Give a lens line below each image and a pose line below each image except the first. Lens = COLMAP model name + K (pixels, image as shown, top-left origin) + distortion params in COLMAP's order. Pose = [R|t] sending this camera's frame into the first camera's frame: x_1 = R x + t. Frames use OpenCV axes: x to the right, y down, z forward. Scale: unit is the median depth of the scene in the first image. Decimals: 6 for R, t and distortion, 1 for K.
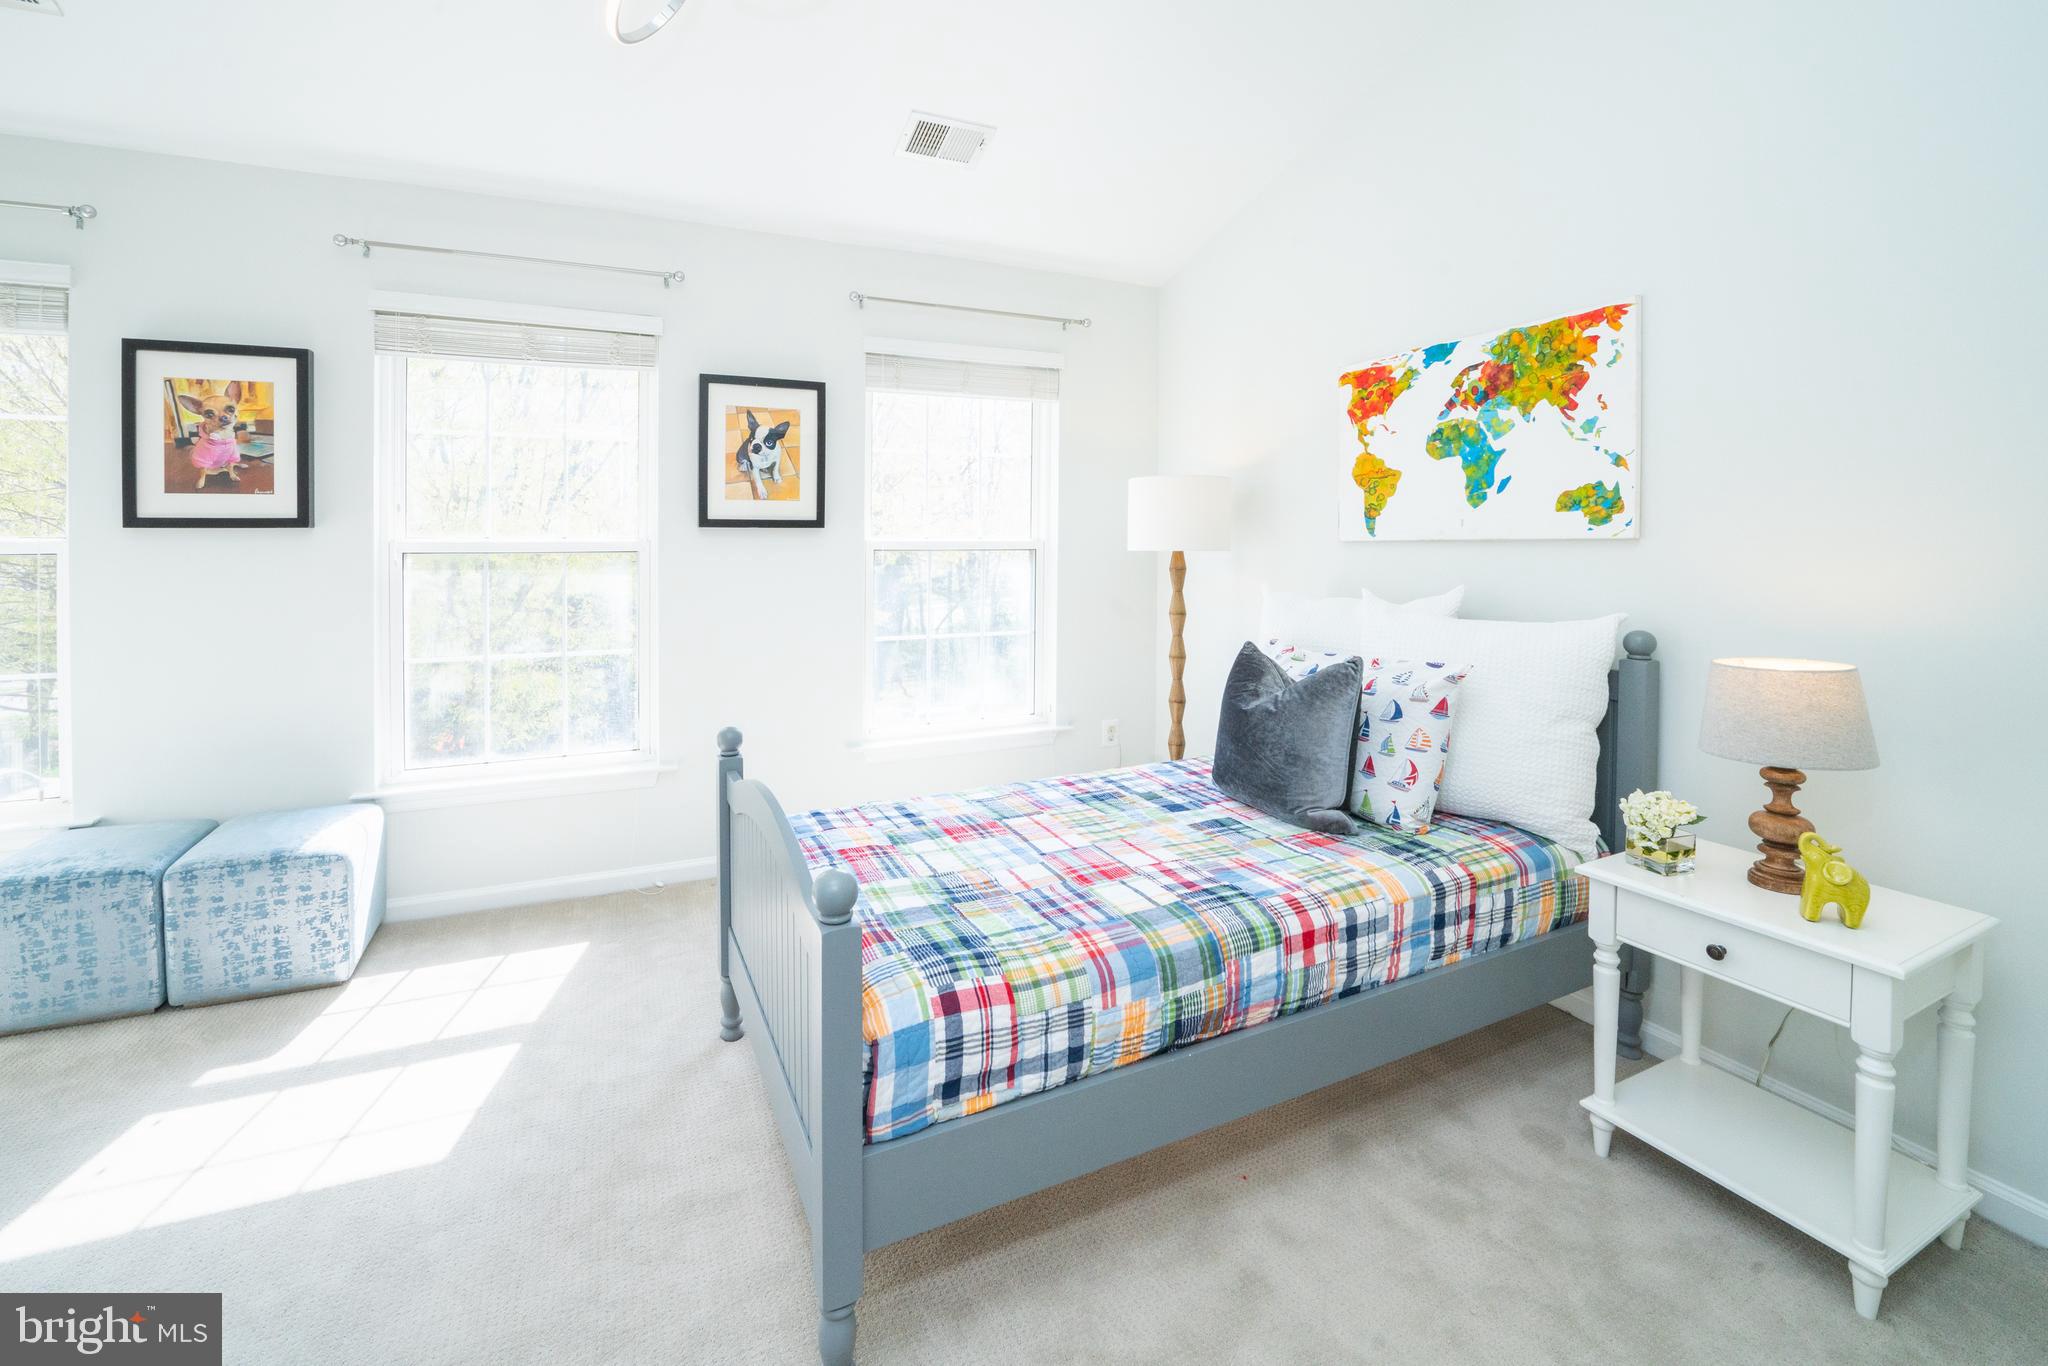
lens RADIAL K [[759.5, 0, 1020.3], [0, 759.5, 539.4], [0, 0, 1]] dist [-0.020441, 0.000026]
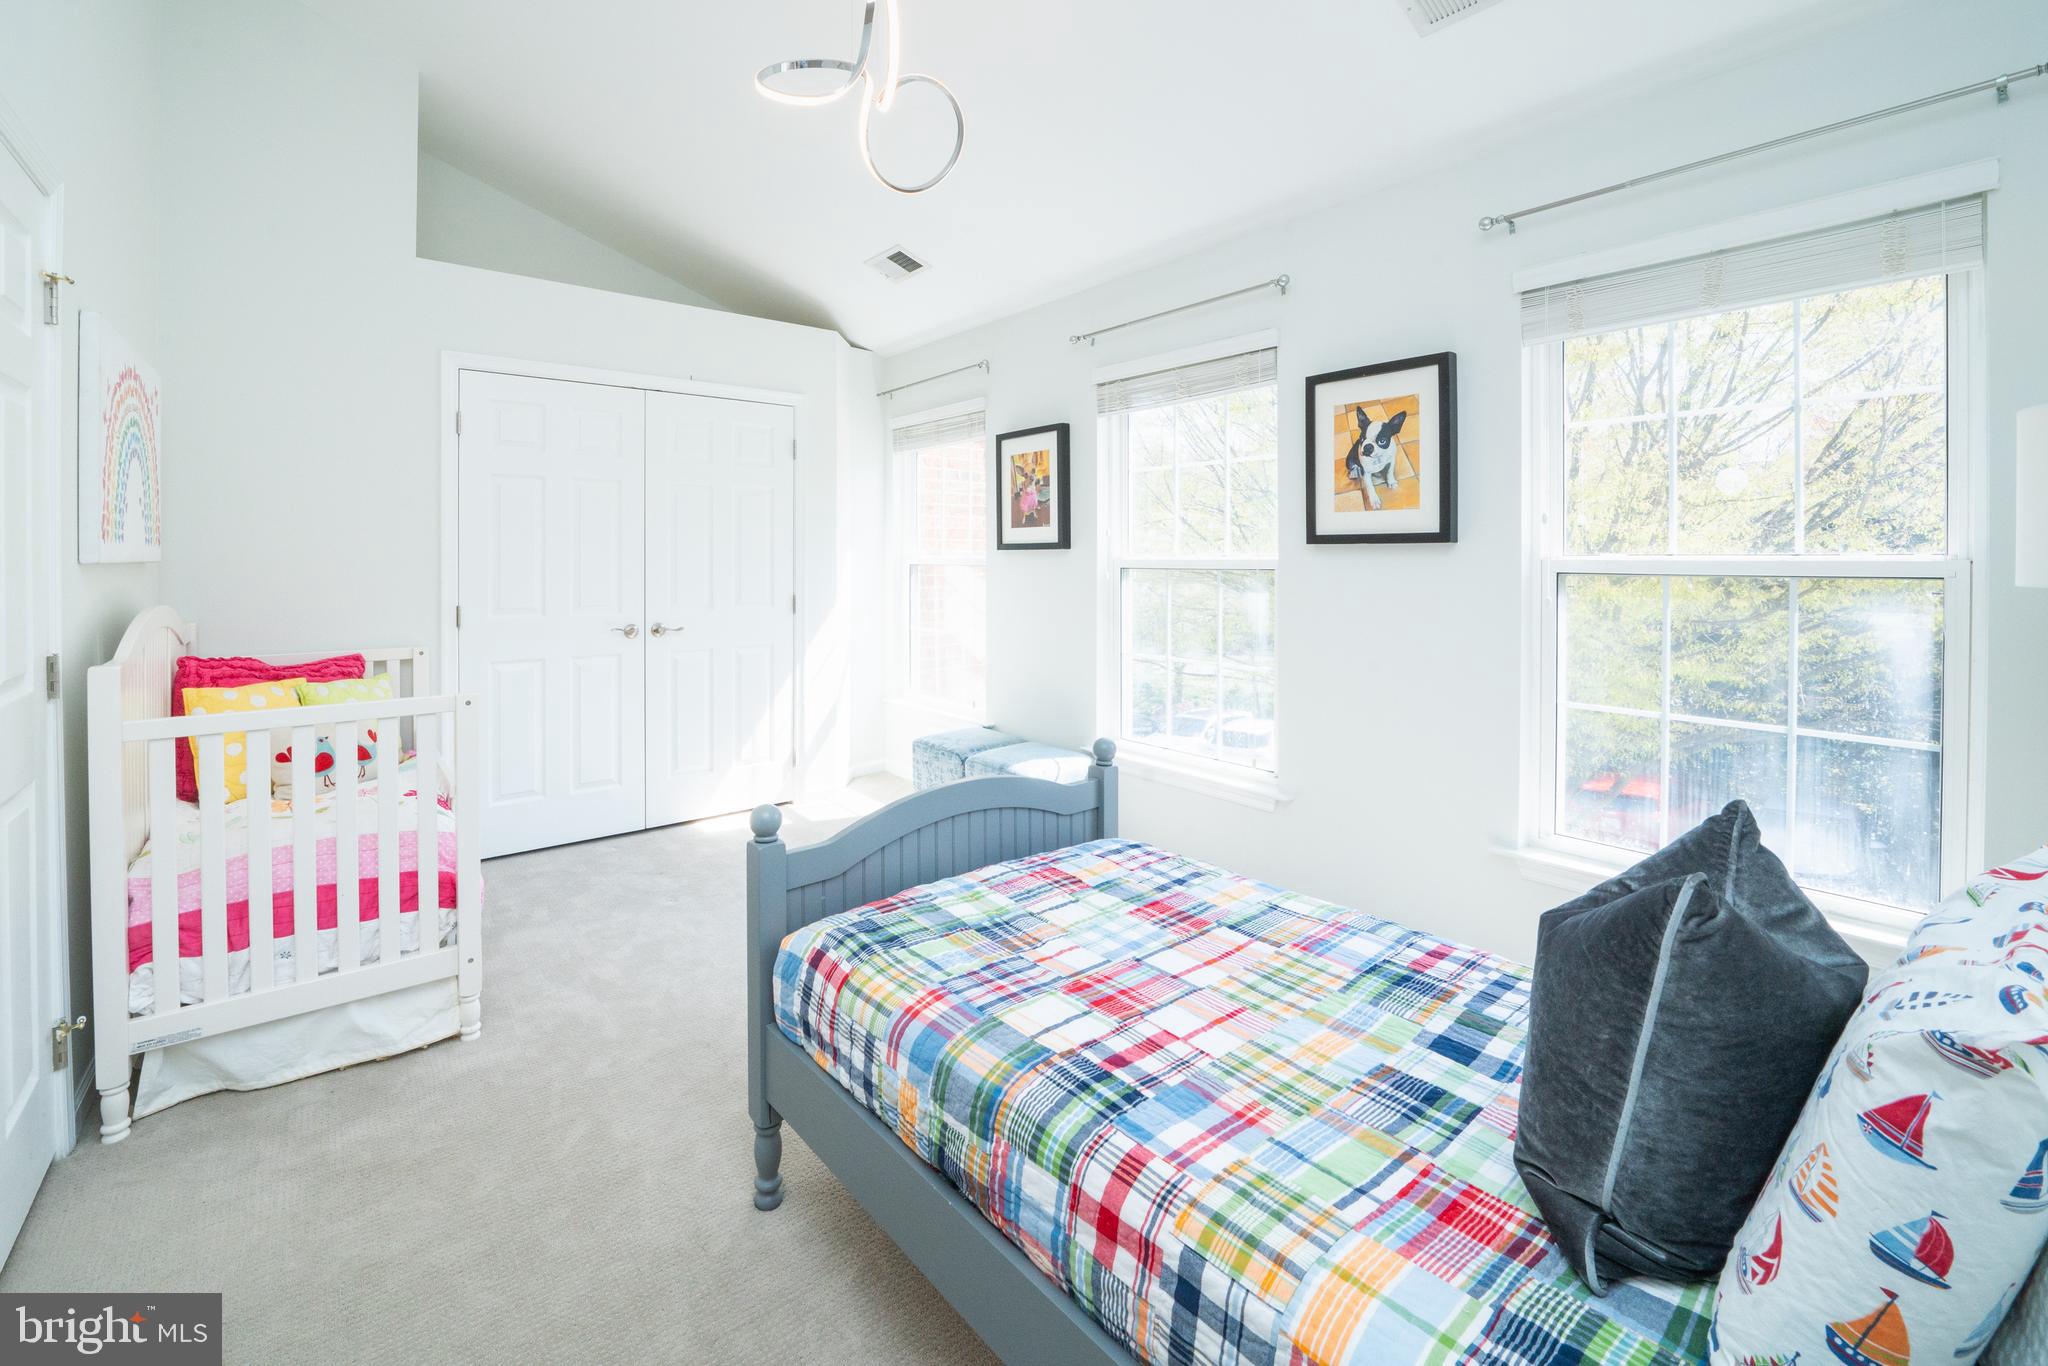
lens RADIAL K [[882.4, 0, 987.5], [0, 882.4, 541.9], [0, 0, 1]] dist [-0.019600, -0.000342]
pose [[0.261067, -0.013523, -0.965226, 0.723354], [0.004015, 0.999908, -0.012923, -0.009414], [0.965312, -0.000502, 0.261097, 0.497051]]
